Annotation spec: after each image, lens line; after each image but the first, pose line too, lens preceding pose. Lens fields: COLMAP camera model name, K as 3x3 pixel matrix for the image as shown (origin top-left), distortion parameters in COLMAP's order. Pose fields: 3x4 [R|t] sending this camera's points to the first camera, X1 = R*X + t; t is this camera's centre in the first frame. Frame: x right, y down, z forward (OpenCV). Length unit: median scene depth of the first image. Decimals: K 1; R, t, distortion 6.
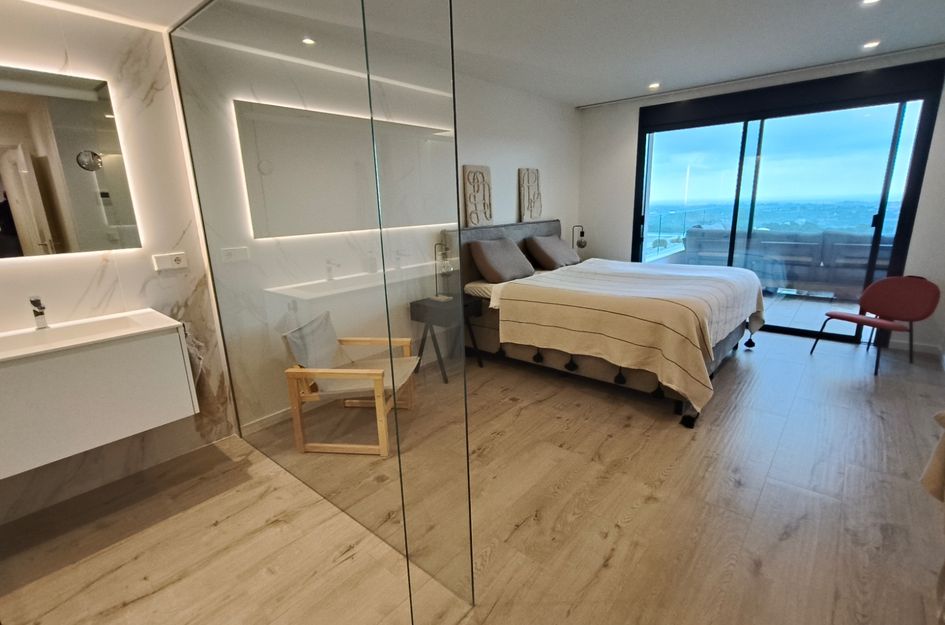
lens RADIAL K [[444.3, 0, 478.9], [0, 444.3, 311.5], [0, 0, 1]] dist [0.003178, 0.000930]
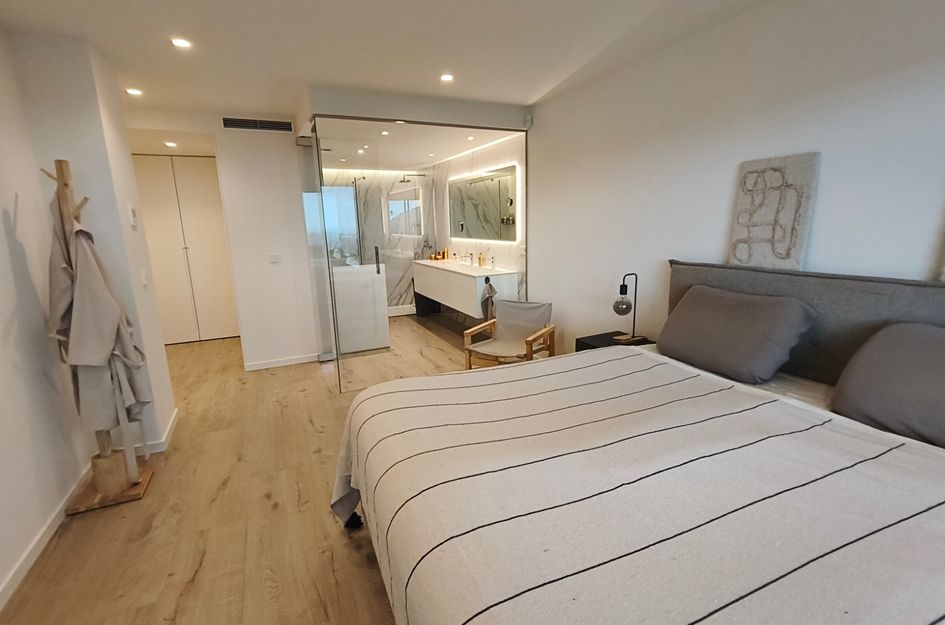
lens RADIAL K [[444.3, 0, 478.9], [0, 444.3, 311.5], [0, 0, 1]] dist [0.003178, 0.000930]
pose [[-0.412252, 0.219786, -0.884162, 1.174728], [-0.184521, 0.930211, 0.317268, -0.454215], [0.892189, 0.293941, -0.342926, 1.616227]]
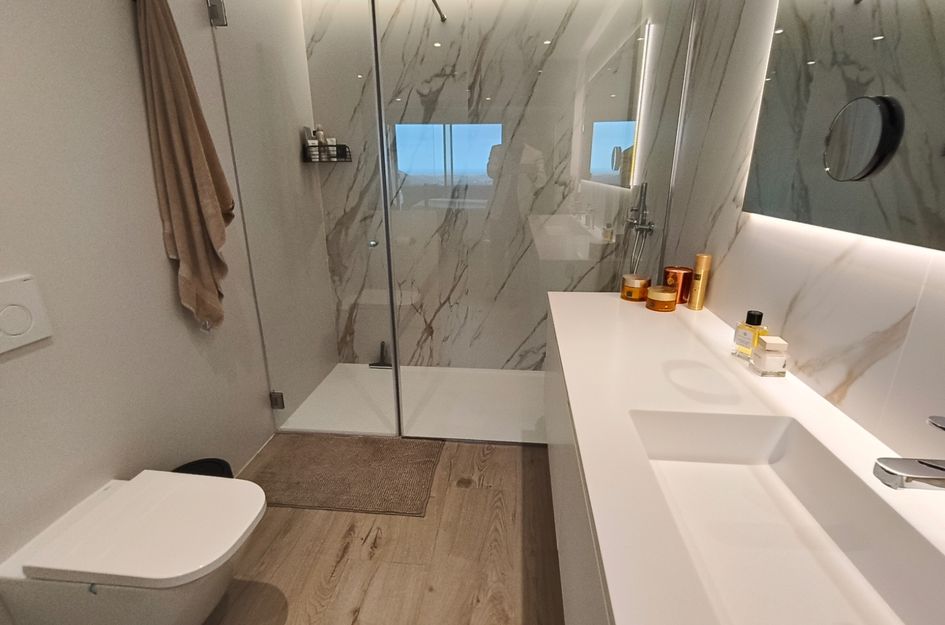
lens RADIAL K [[444.3, 0, 478.9], [0, 444.3, 311.5], [0, 0, 1]] dist [0.003178, 0.000930]
pose [[-0.823218, 0.201299, -0.530841, -0.712841], [-0.114599, 0.856862, 0.502647, -0.102426], [0.556039, 0.474622, -0.682315, 0.630358]]
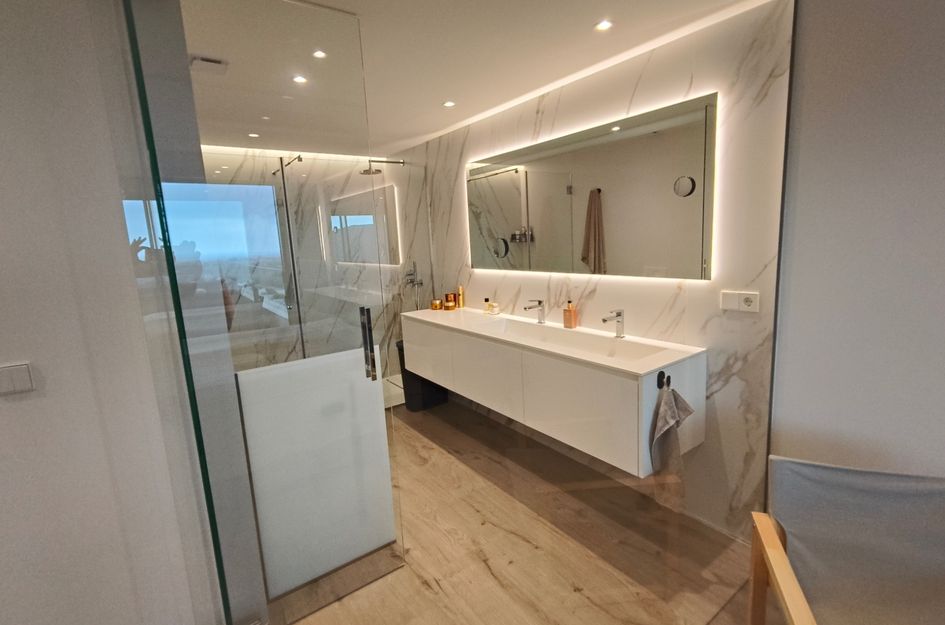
lens RADIAL K [[439.4, 0, 483.7], [0, 439.4, 309.0], [0, 0, 1]] dist [0.004147, 0.000328]
pose [[-0.231617, 0.197368, -0.952575, 0.164095], [-0.180365, 0.953512, 0.241418, -0.213198], [0.955940, 0.227728, -0.185252, 0.739173]]
